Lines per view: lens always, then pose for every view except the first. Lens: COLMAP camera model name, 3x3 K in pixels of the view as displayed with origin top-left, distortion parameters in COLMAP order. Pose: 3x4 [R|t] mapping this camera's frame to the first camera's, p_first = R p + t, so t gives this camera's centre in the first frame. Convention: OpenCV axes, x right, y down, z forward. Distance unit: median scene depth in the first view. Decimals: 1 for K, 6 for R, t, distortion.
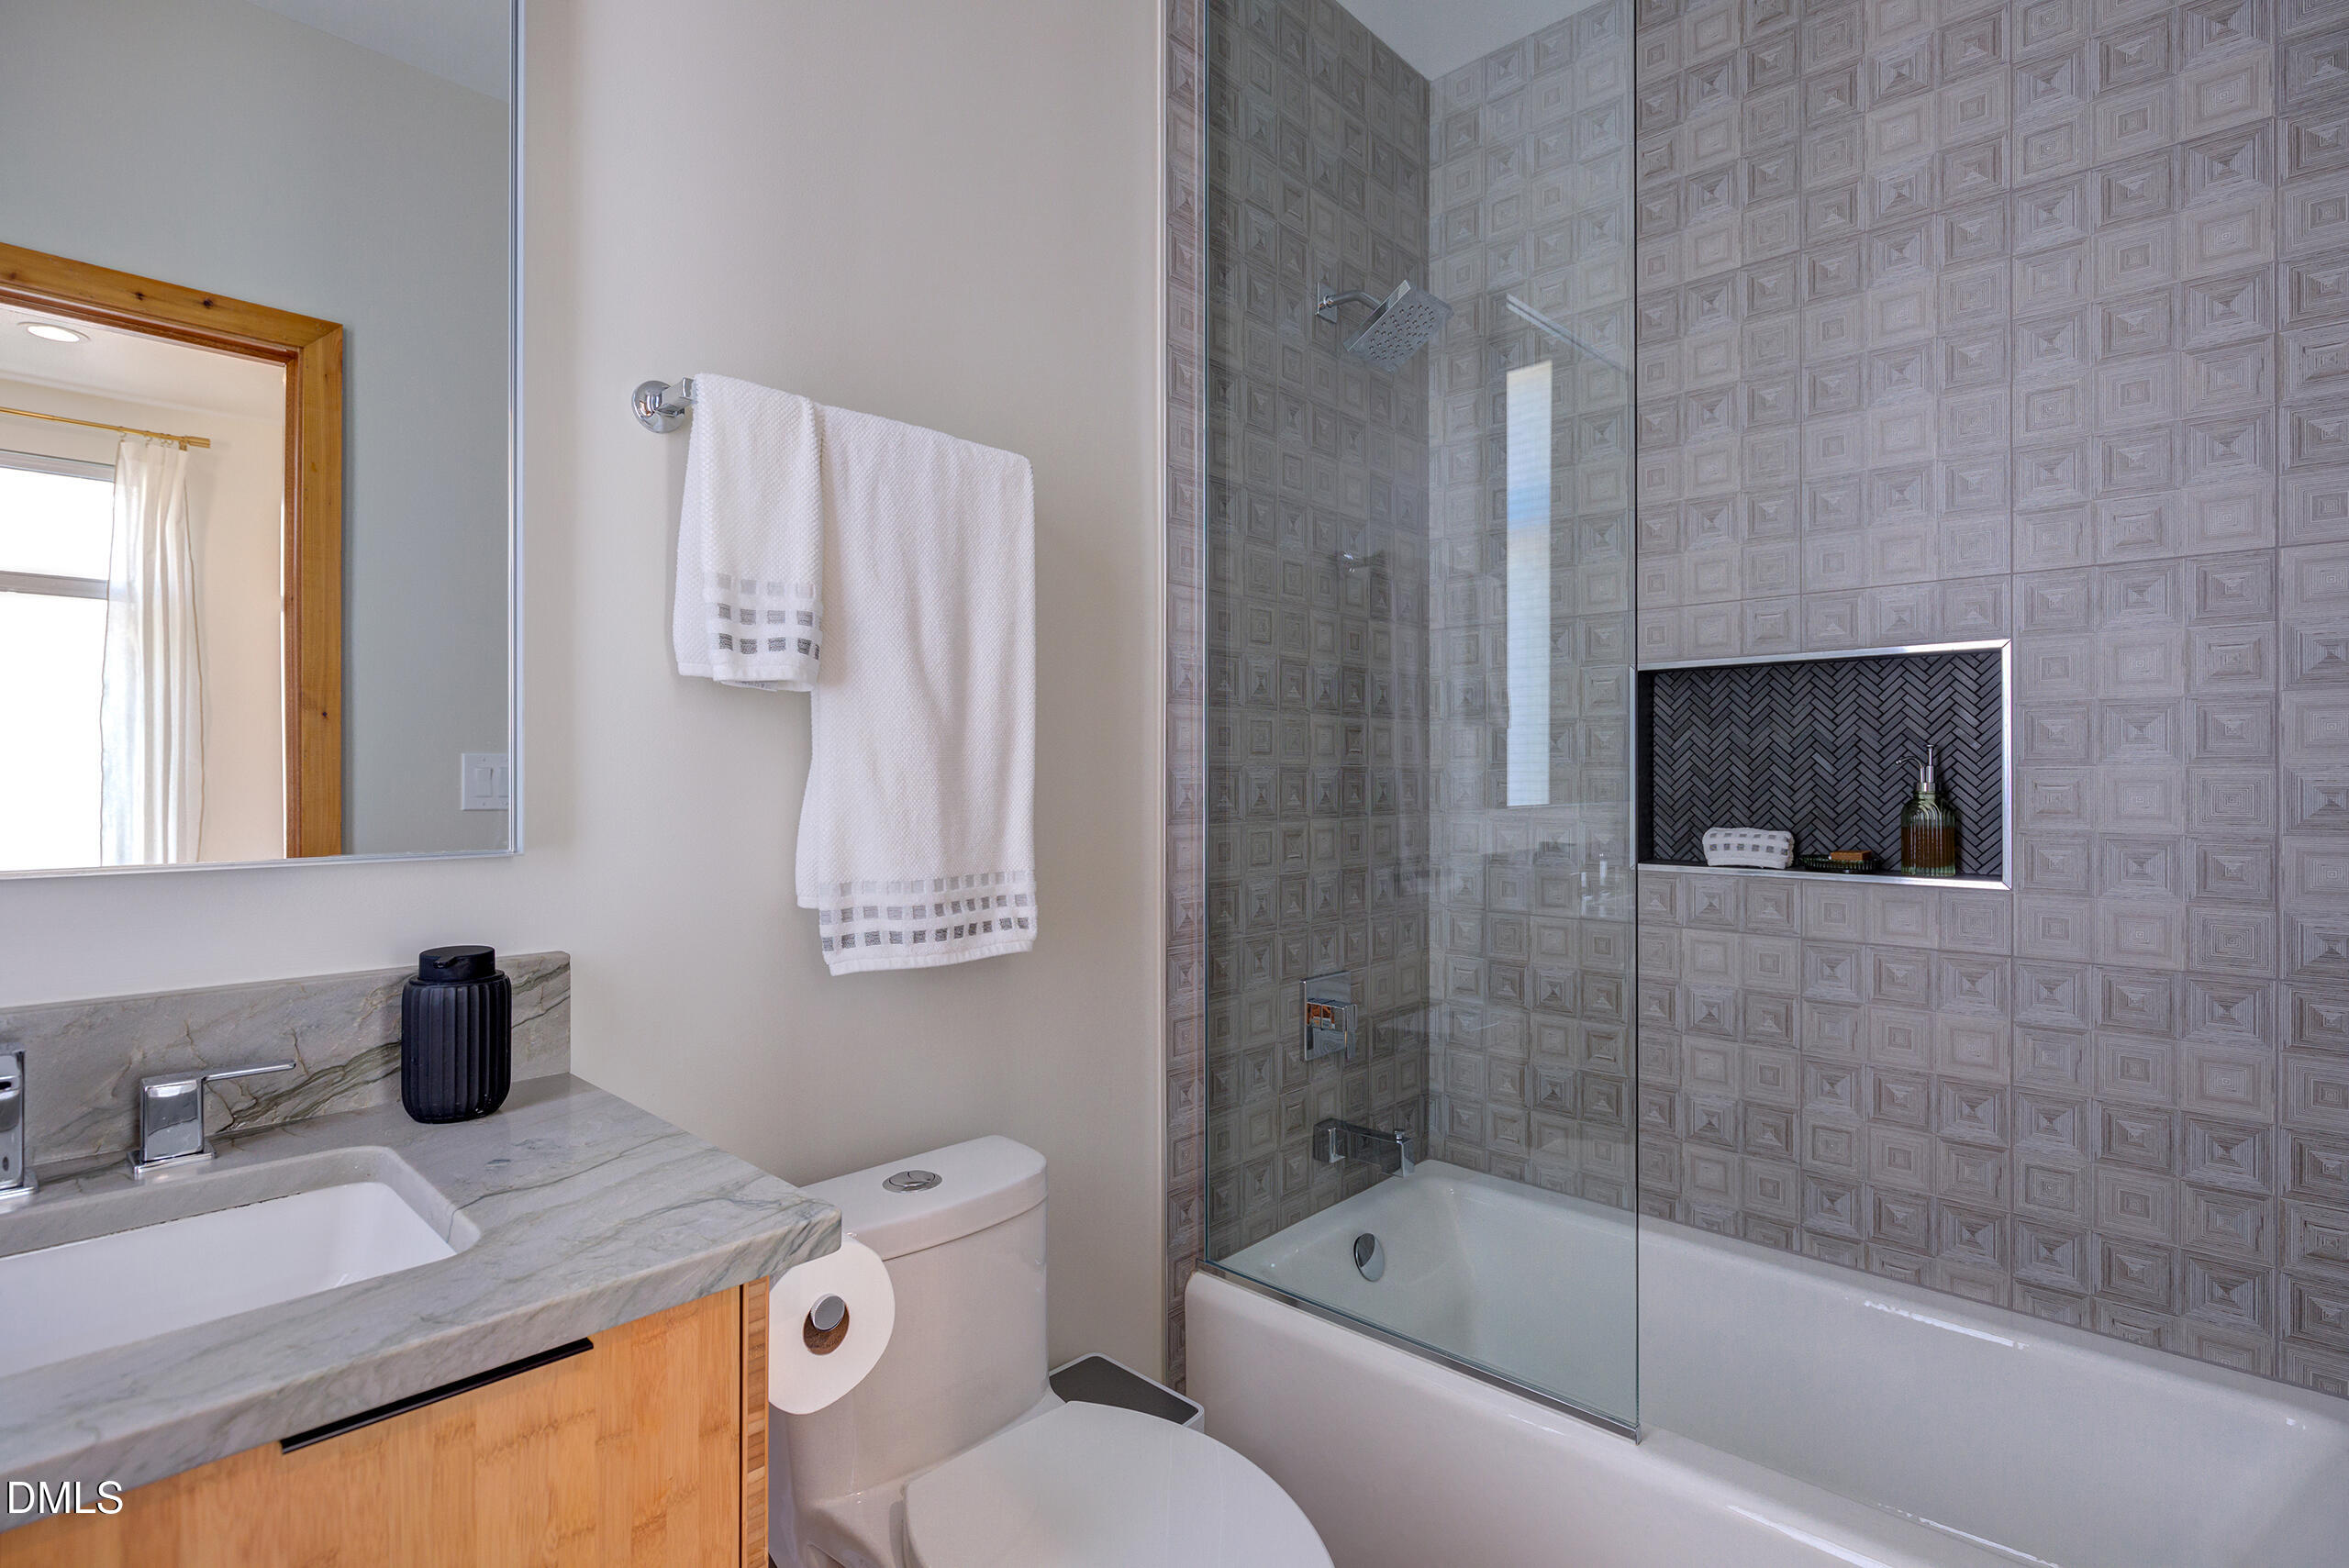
lens RADIAL K [[1137.0, 0, 1173.2], [0, 1137.0, 778.1], [0, 0, 1]] dist [-0.004588, 0.000062]
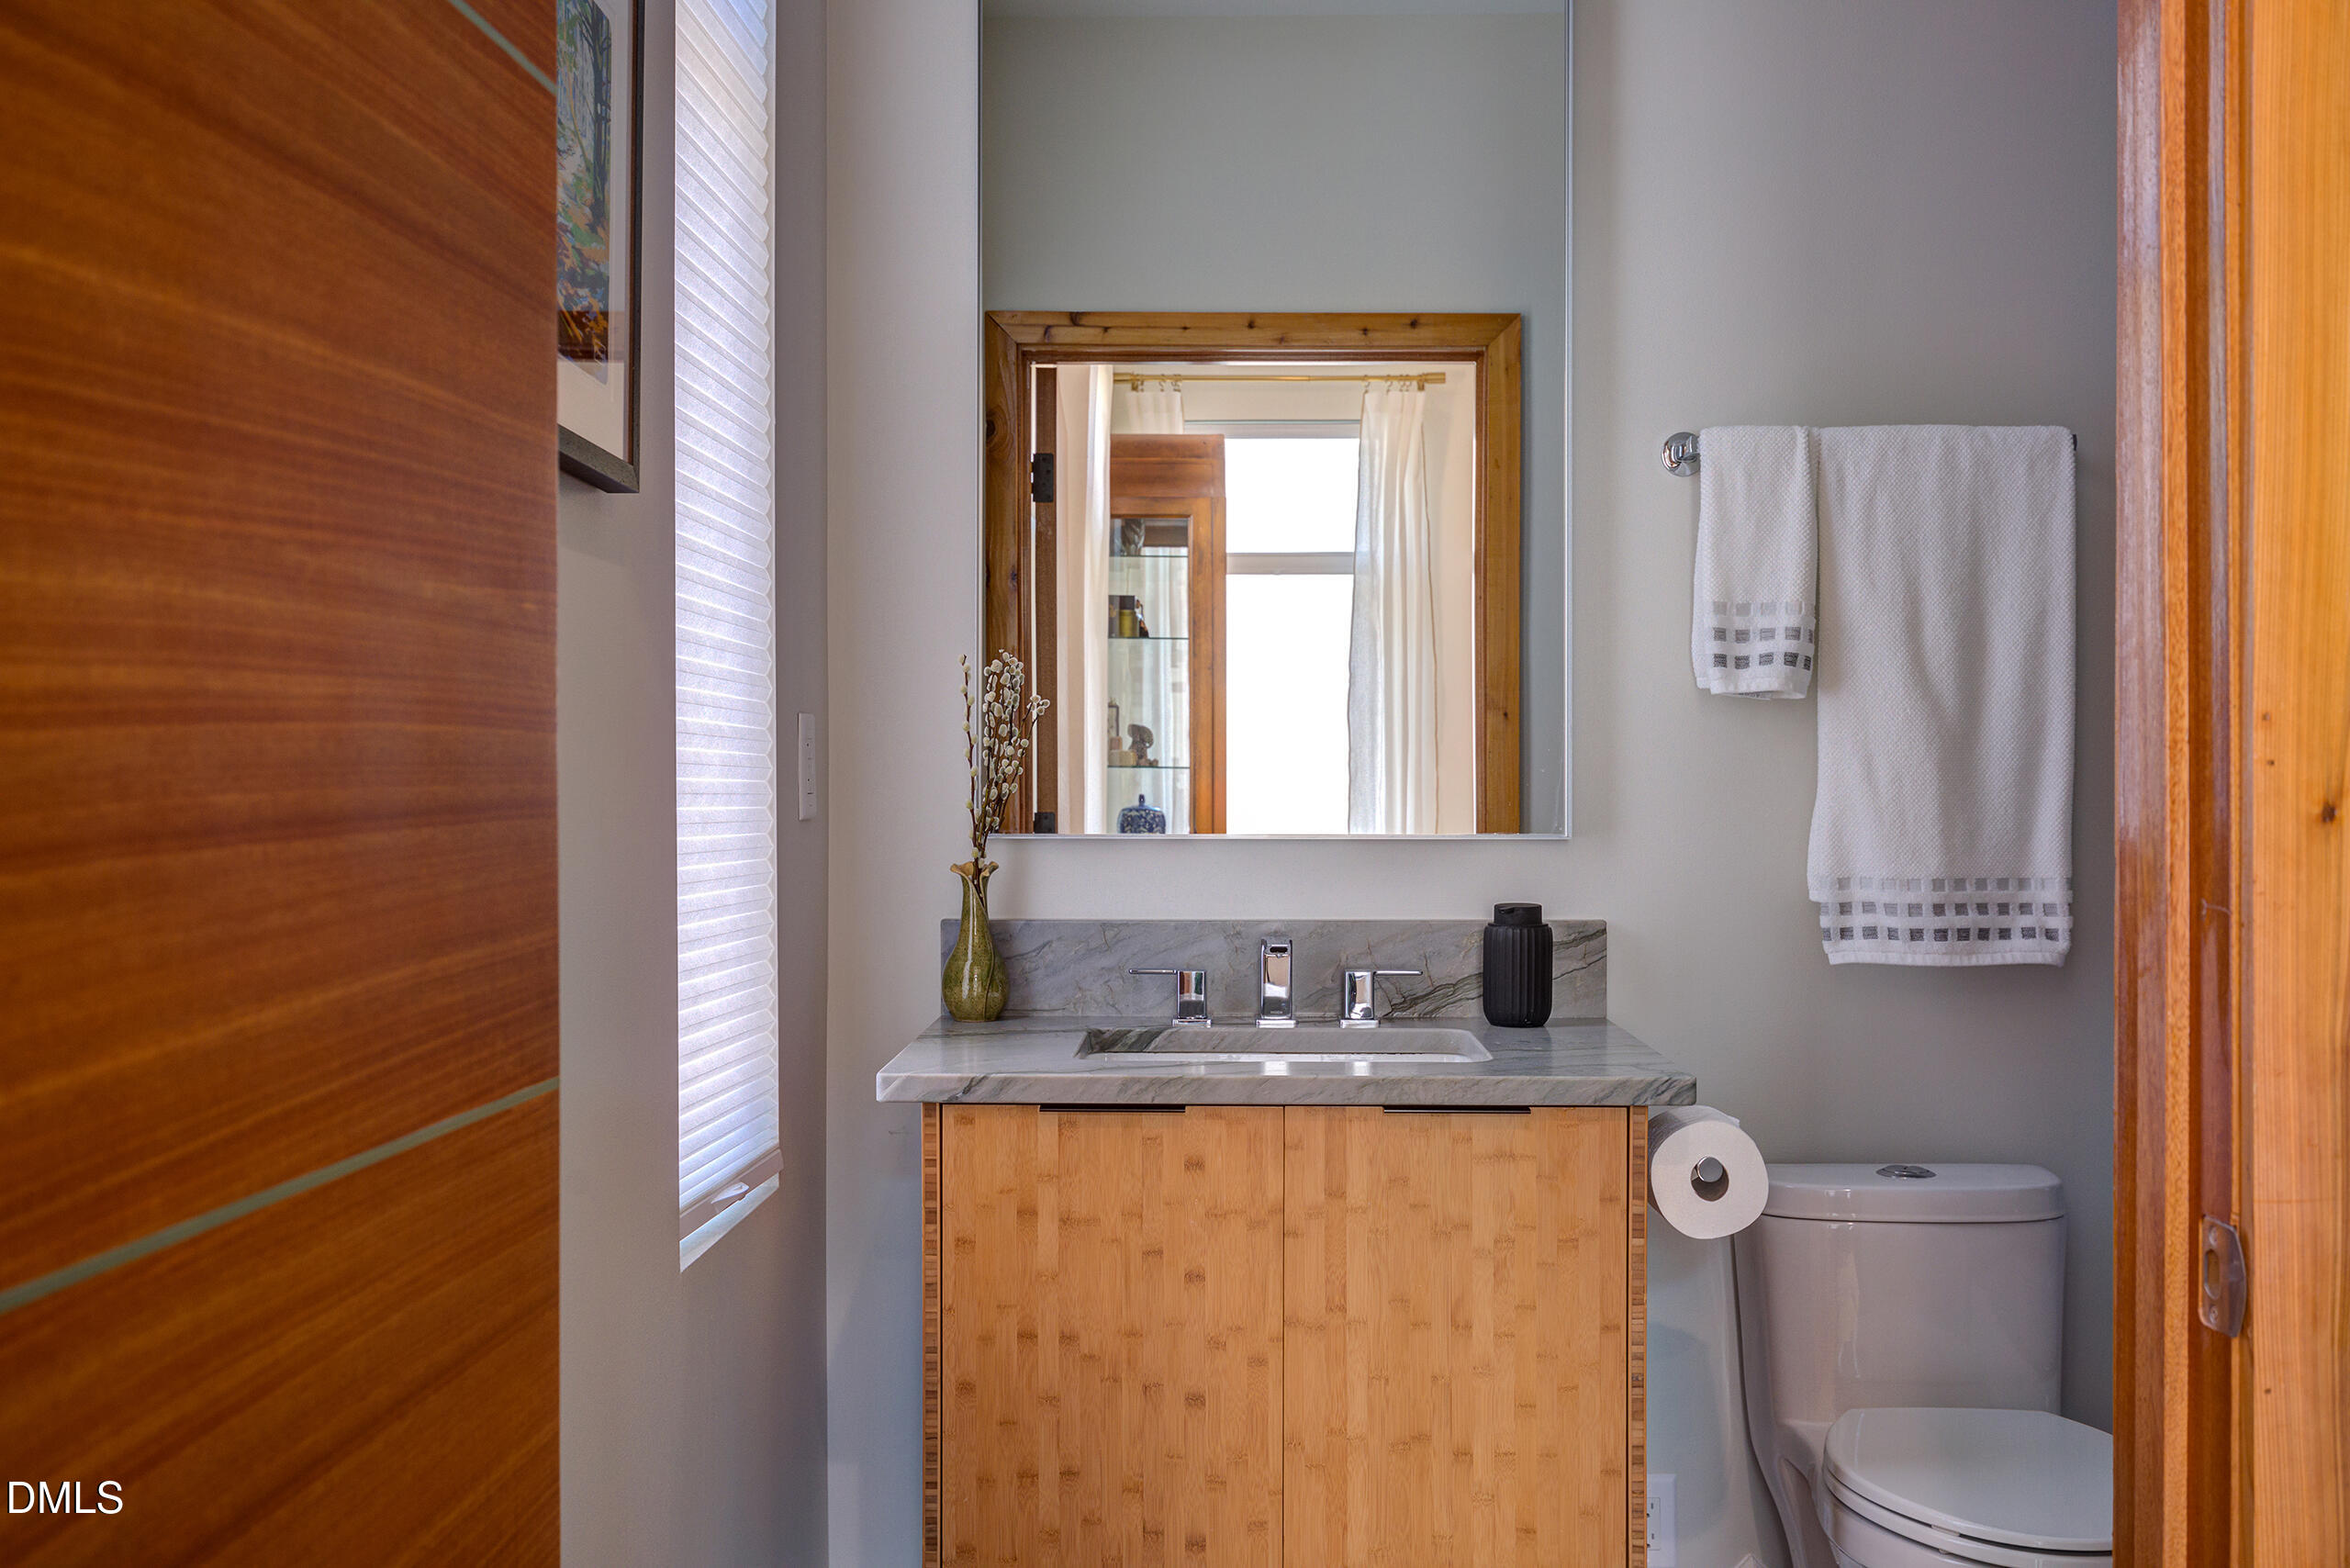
lens RADIAL K [[2234.5, 0, 1175.0], [0, 2234.5, 784.0], [0, 0, 1]] dist [-0.000531, -0.000111]
pose [[0.666352, 0.000816, -0.745636, 0.833086], [-0.000456, 1.000000, 0.000687, 0.004245], [0.745637, -0.000118, 0.666353, -0.831934]]
